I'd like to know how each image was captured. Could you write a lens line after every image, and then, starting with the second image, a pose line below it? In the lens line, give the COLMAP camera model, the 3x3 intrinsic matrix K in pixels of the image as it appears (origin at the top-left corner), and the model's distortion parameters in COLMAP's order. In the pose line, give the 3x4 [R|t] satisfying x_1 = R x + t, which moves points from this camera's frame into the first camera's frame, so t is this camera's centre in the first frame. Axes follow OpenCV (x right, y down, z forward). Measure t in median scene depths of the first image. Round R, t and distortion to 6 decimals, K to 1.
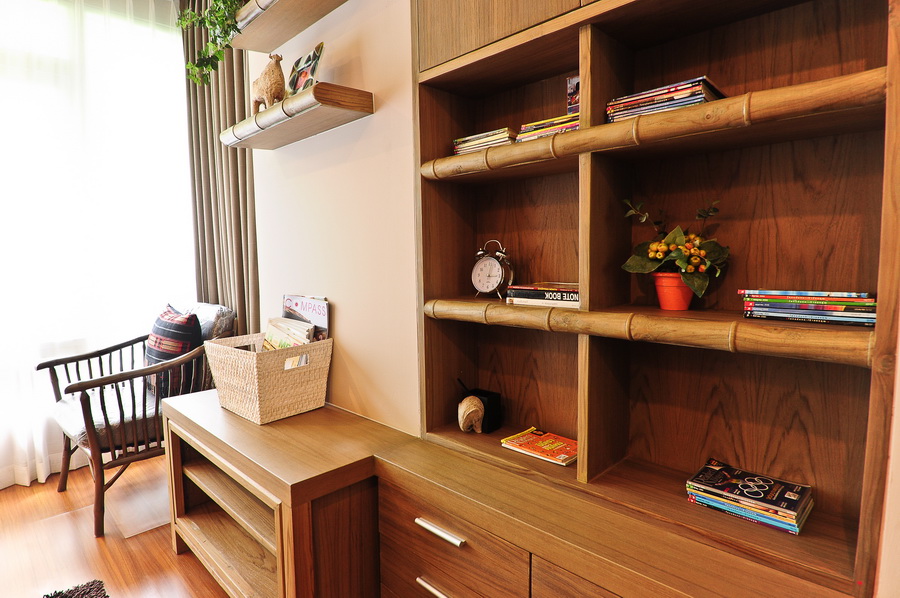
lens RADIAL K [[502.4, 0, 450.0], [0, 502.4, 299.0], [0, 0, 1]] dist [-0.000961, -0.000235]
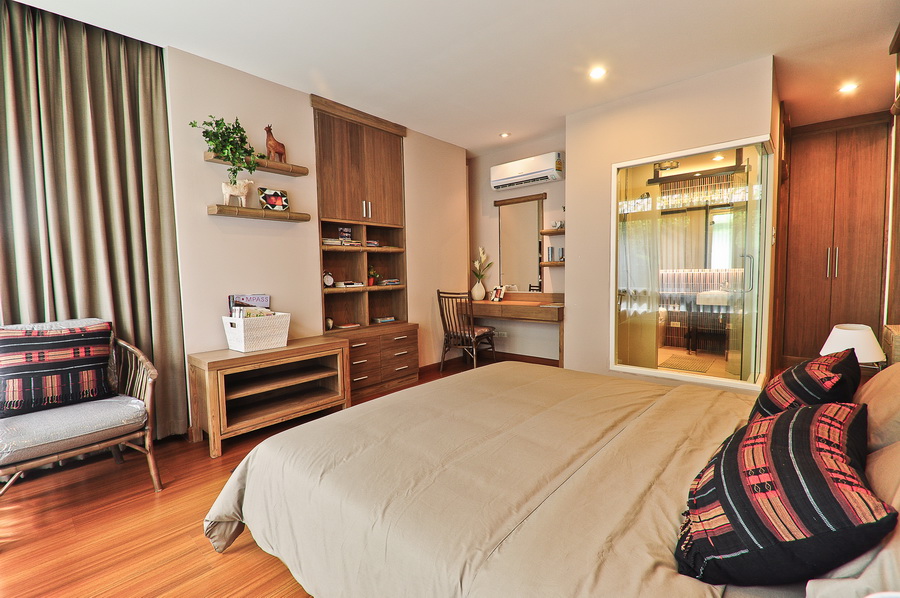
lens RADIAL K [[397.8, 0, 450.0], [0, 397.8, 299.0], [0, 0, 1]] dist [0.029192, -0.021962]
pose [[-0.051162, -0.047733, 0.997549, -2.908671], [0.110099, 0.992499, 0.053138, 0.027480], [-0.992603, 0.112547, -0.045523, 0.387244]]
